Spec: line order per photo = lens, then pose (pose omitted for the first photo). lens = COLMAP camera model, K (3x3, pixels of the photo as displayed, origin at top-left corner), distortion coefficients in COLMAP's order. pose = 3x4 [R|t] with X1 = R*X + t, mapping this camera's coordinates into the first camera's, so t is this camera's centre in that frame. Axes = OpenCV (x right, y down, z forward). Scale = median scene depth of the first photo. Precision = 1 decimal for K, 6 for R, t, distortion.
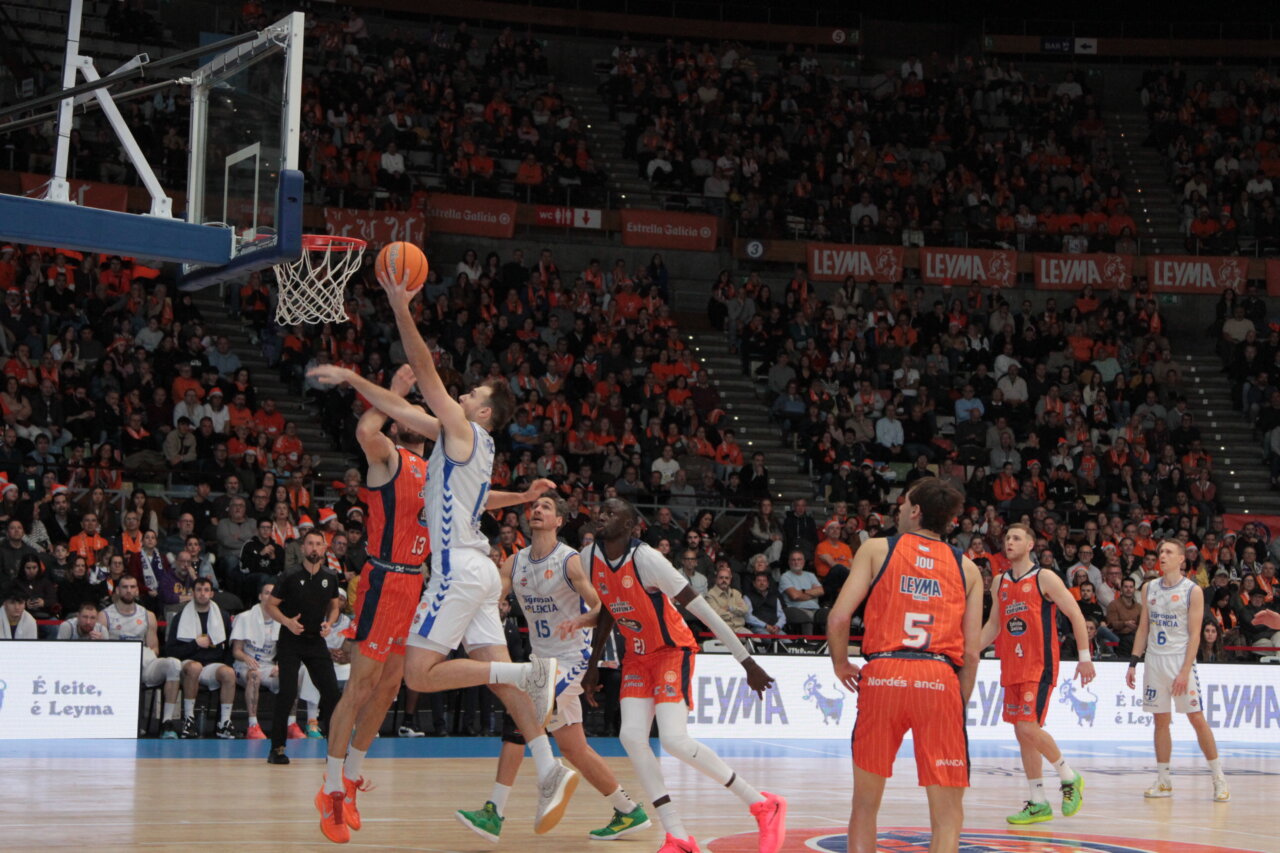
lens RADIAL K [[2758.6, 0, 608.6], [0, 2758.6, 432.1], [0, 0, 1]] dist [0.139635, 0.000000]
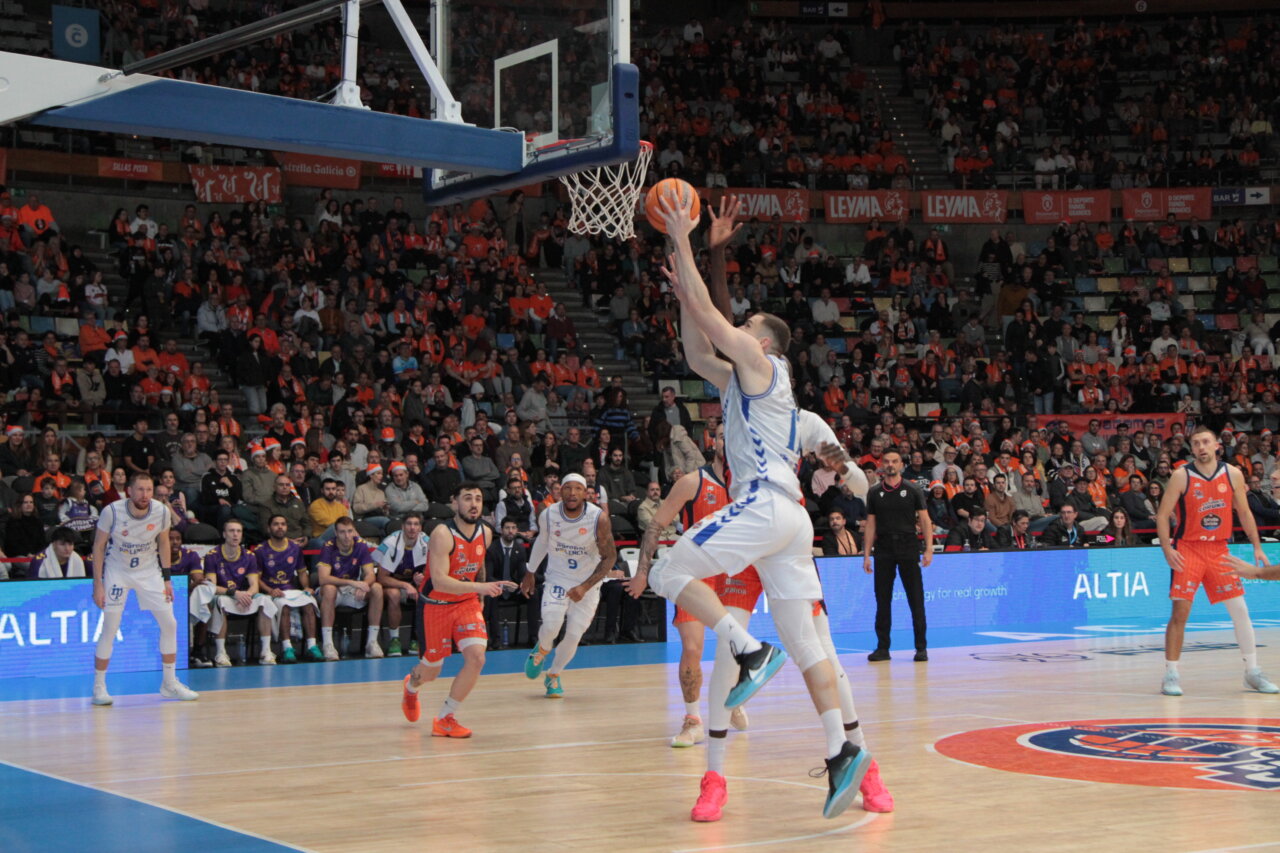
lens RADIAL K [[2352.8, 0, 609.0], [0, 2352.8, 432.2], [0, 0, 1]] dist [0.070331, 0.000000]
pose [[0.990082, -0.040252, 0.134599, -0.072915], [0.036546, 0.998885, 0.029891, 0.001634], [-0.135653, -0.024675, 0.990449, 0.067357]]
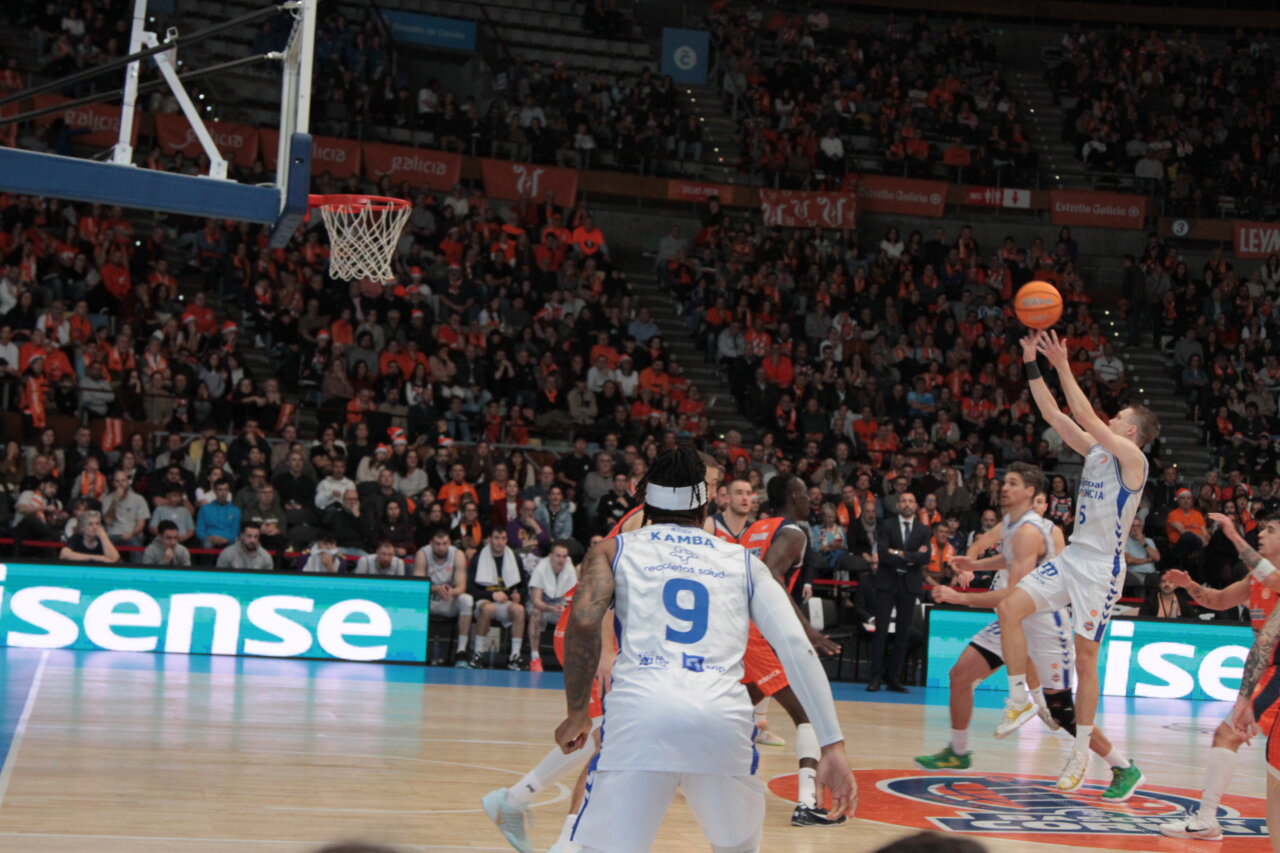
lens RADIAL K [[2571.1, 0, 625.4], [0, 2571.1, 452.2], [0, 0, 1]] dist [0.087125, 0.000000]
pose [[0.974882, 0.021206, -0.221712, 0.073963], [-0.017289, 0.999659, 0.019594, 0.002454], [0.222051, -0.015269, 0.974915, 0.014334]]
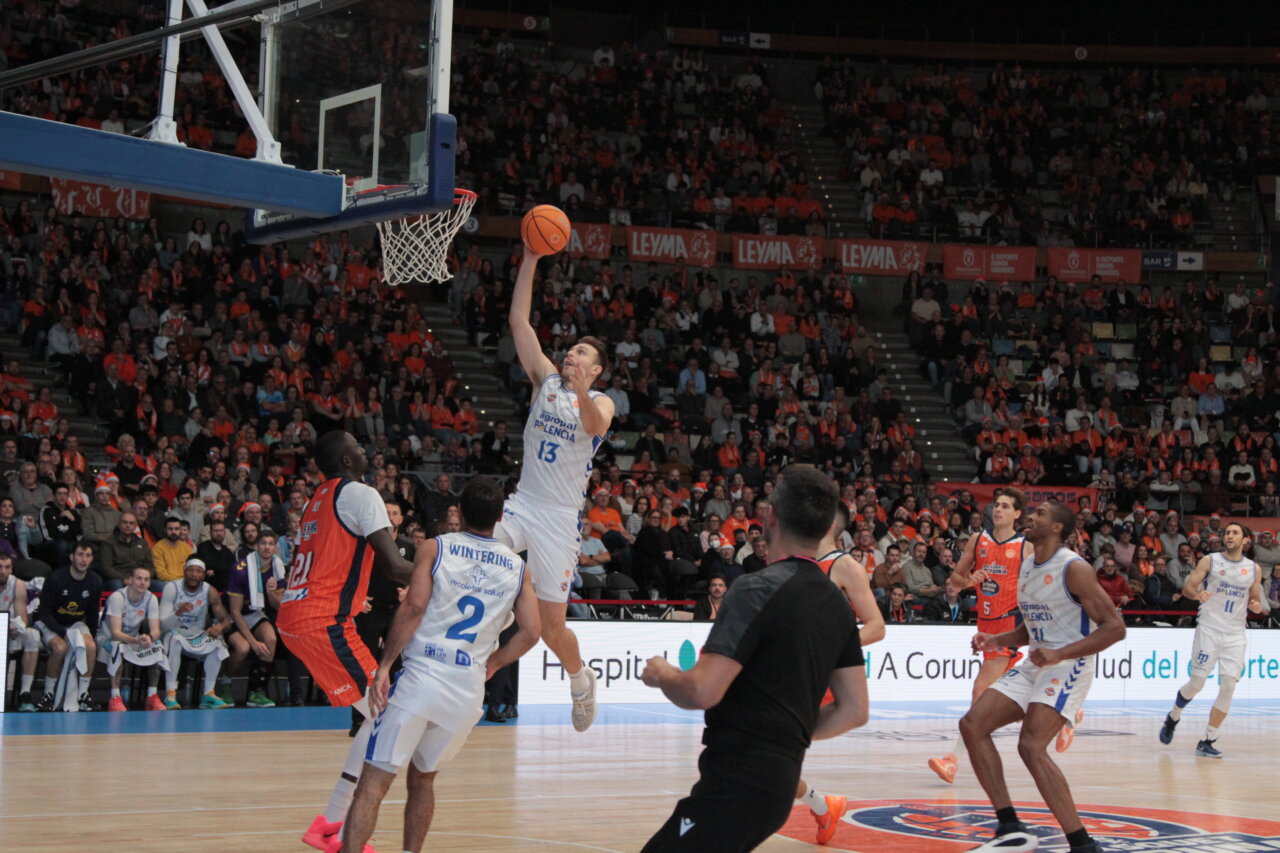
lens RADIAL K [[2571.1, 0, 601.7], [0, 2571.1, 436.1], [0, 0, 1]] dist [0.087125, 0.000000]
pose [[0.986060, 0.006501, 0.166264, -0.064498], [-0.008709, 0.999883, 0.012553, 0.000598], [-0.166163, -0.013826, 0.986001, 0.044302]]
